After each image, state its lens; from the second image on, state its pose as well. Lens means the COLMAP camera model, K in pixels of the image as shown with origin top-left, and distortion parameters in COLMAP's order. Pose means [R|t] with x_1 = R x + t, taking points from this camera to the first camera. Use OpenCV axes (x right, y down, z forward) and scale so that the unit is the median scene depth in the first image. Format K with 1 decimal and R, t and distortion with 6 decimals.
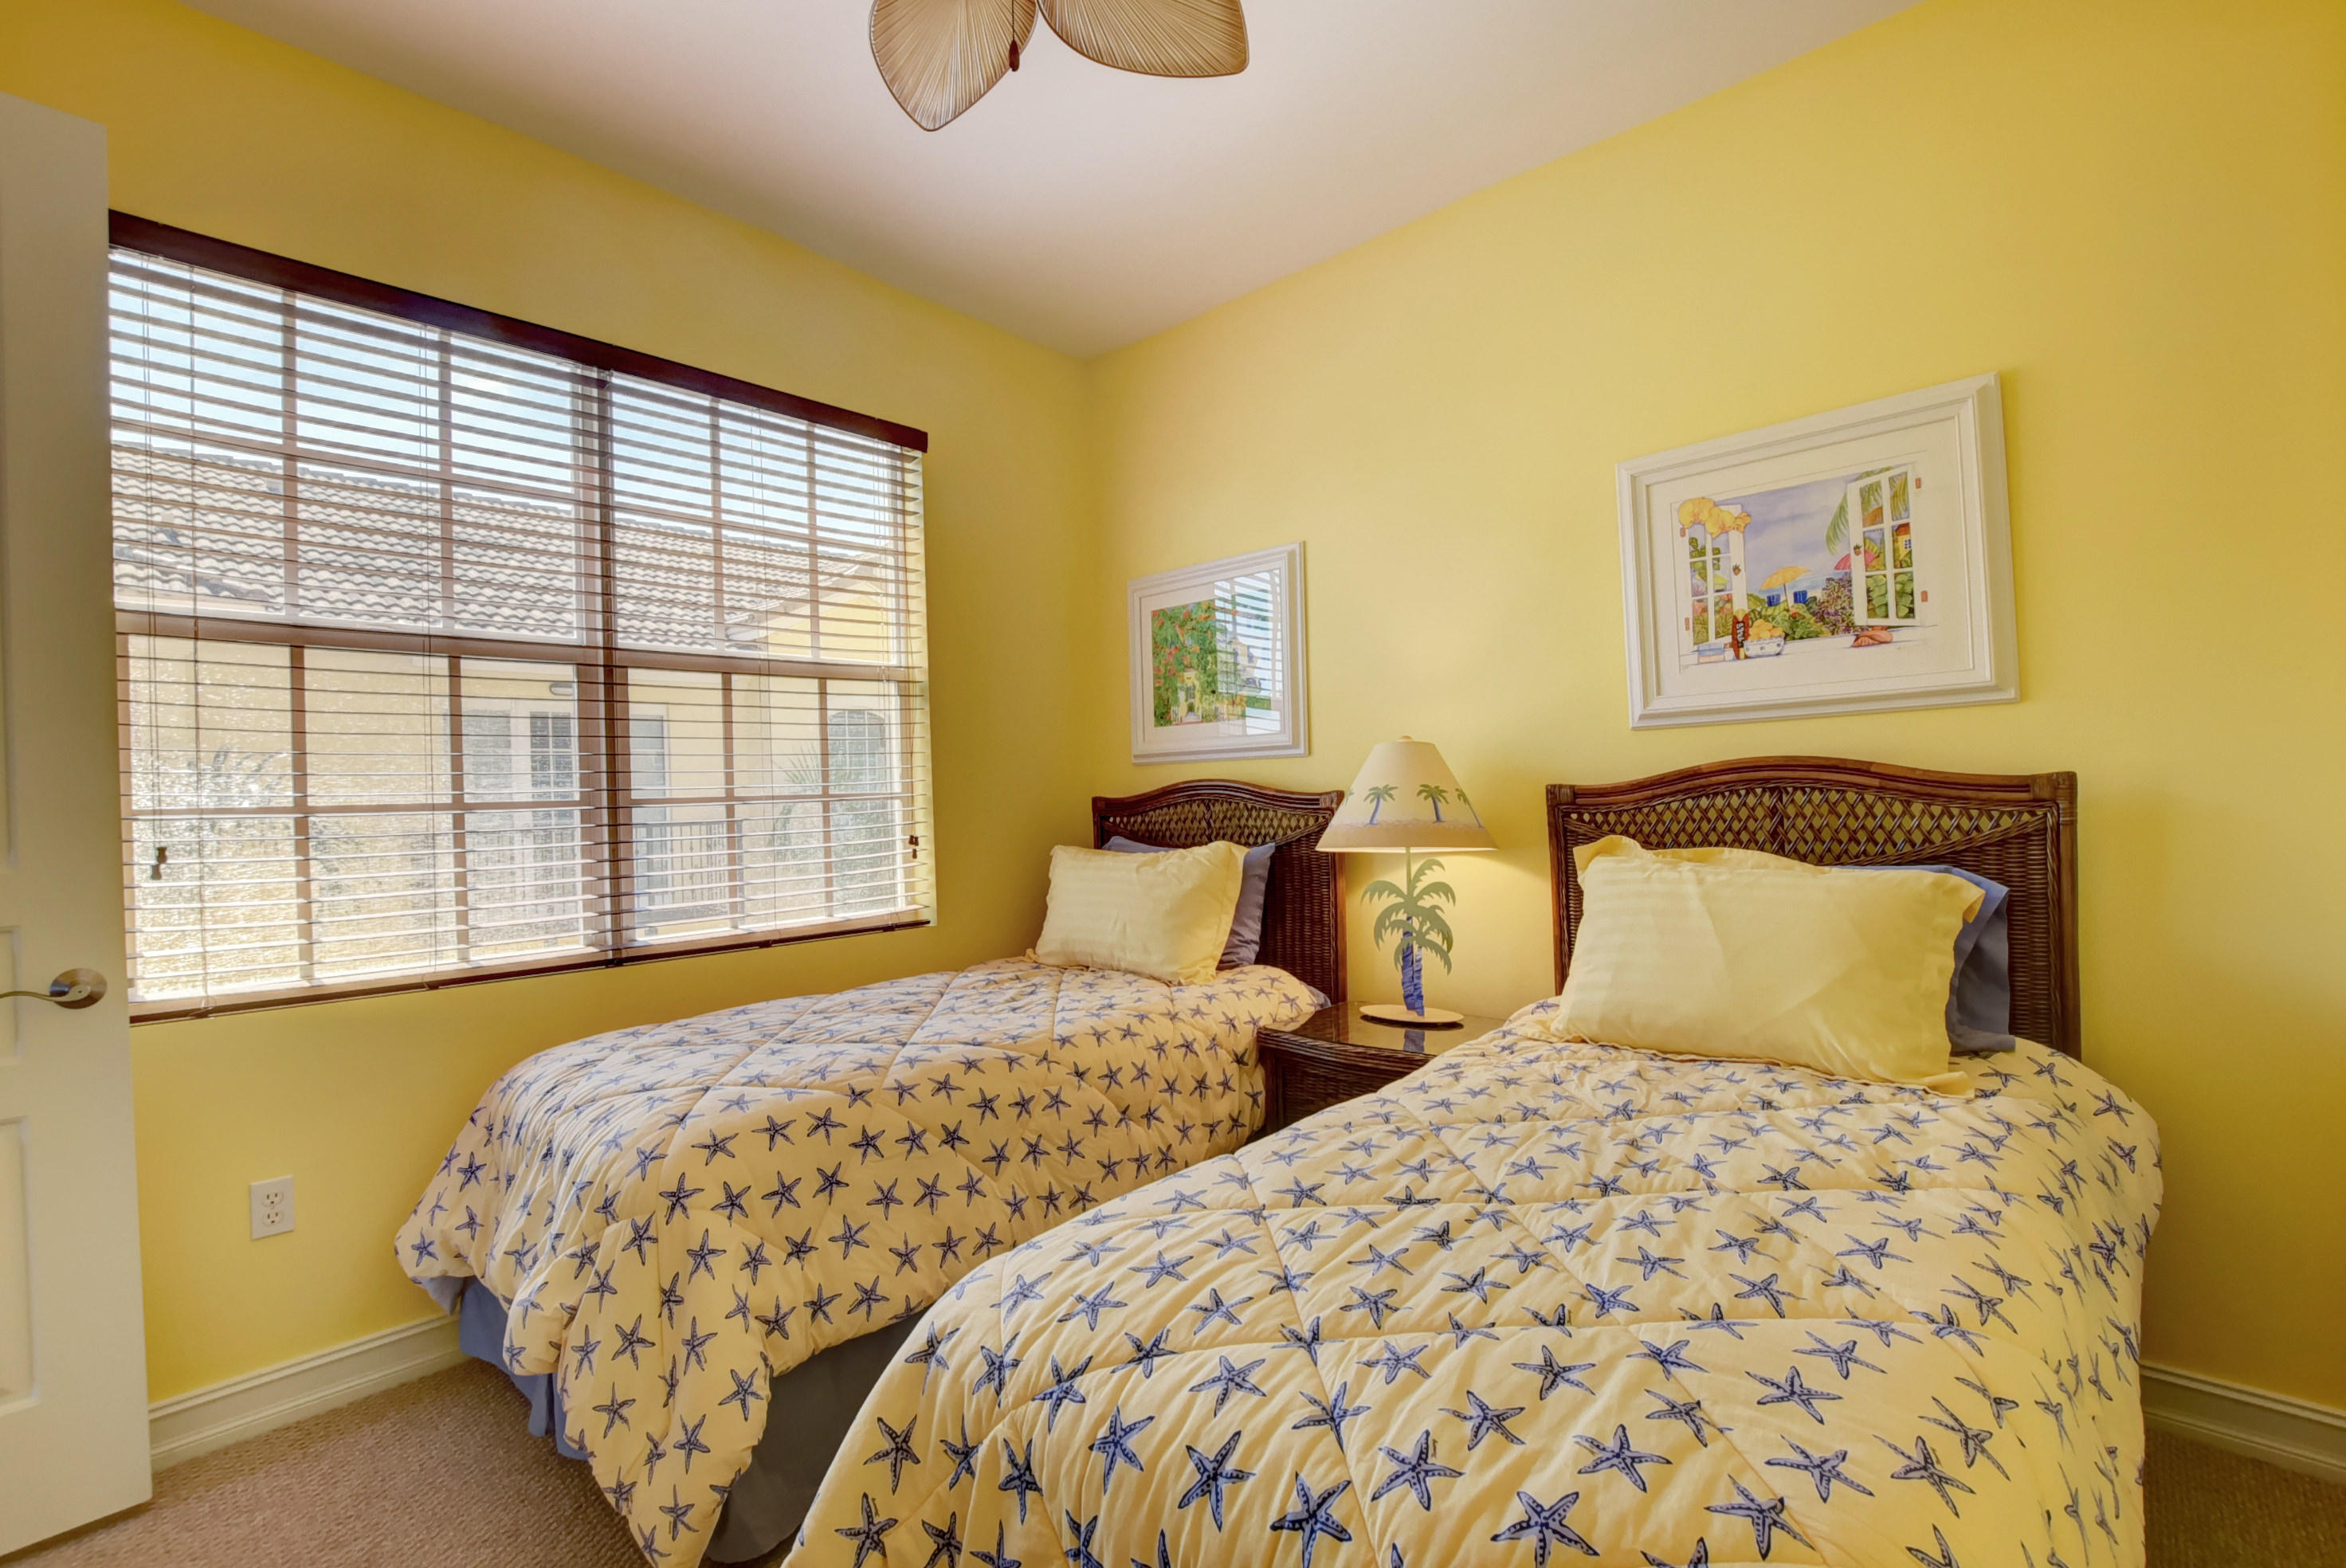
lens RADIAL K [[1039.6, 0, 1177.0], [0, 1039.6, 785.9], [0, 0, 1]] dist [-0.021793, -0.000134]
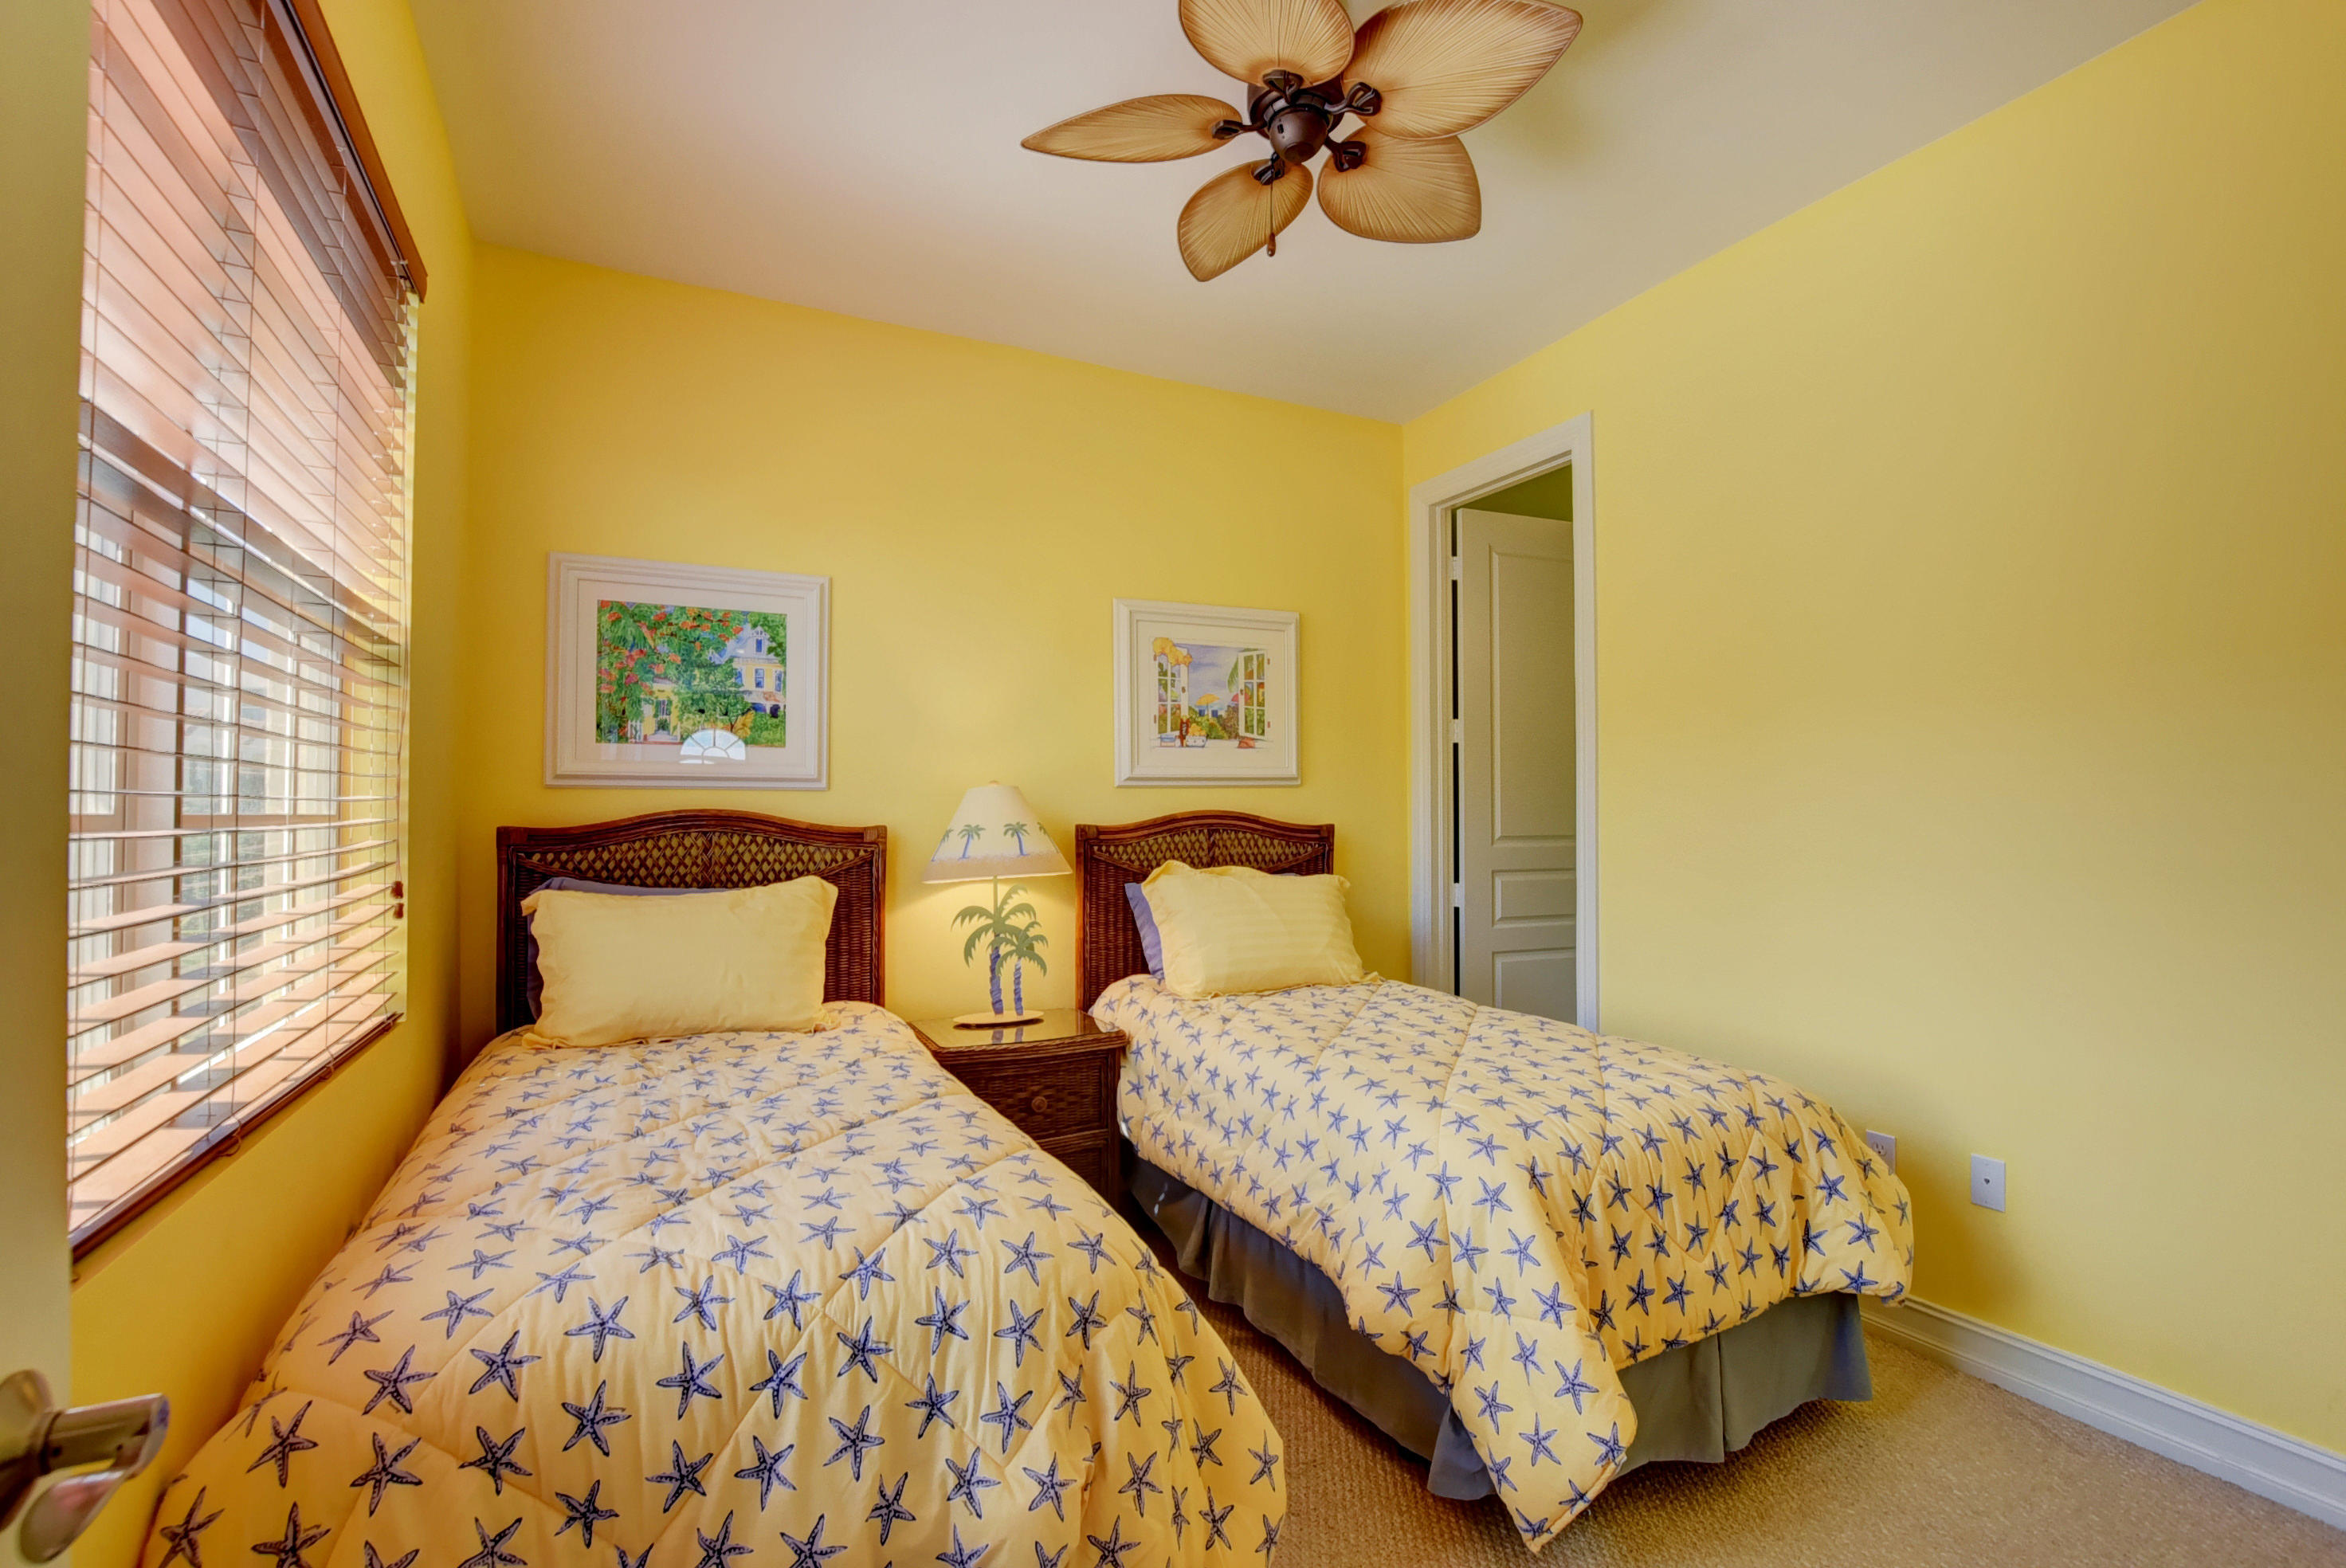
lens RADIAL K [[1039.6, 0, 1177.3], [0, 1039.6, 787.0], [0, 0, 1]] dist [-0.021793, -0.000134]
pose [[0.373925, 0.053885, 0.925892, -0.909263], [-0.017114, 0.998542, -0.051201, 0.018297], [-0.927301, 0.003299, 0.374302, 0.420525]]
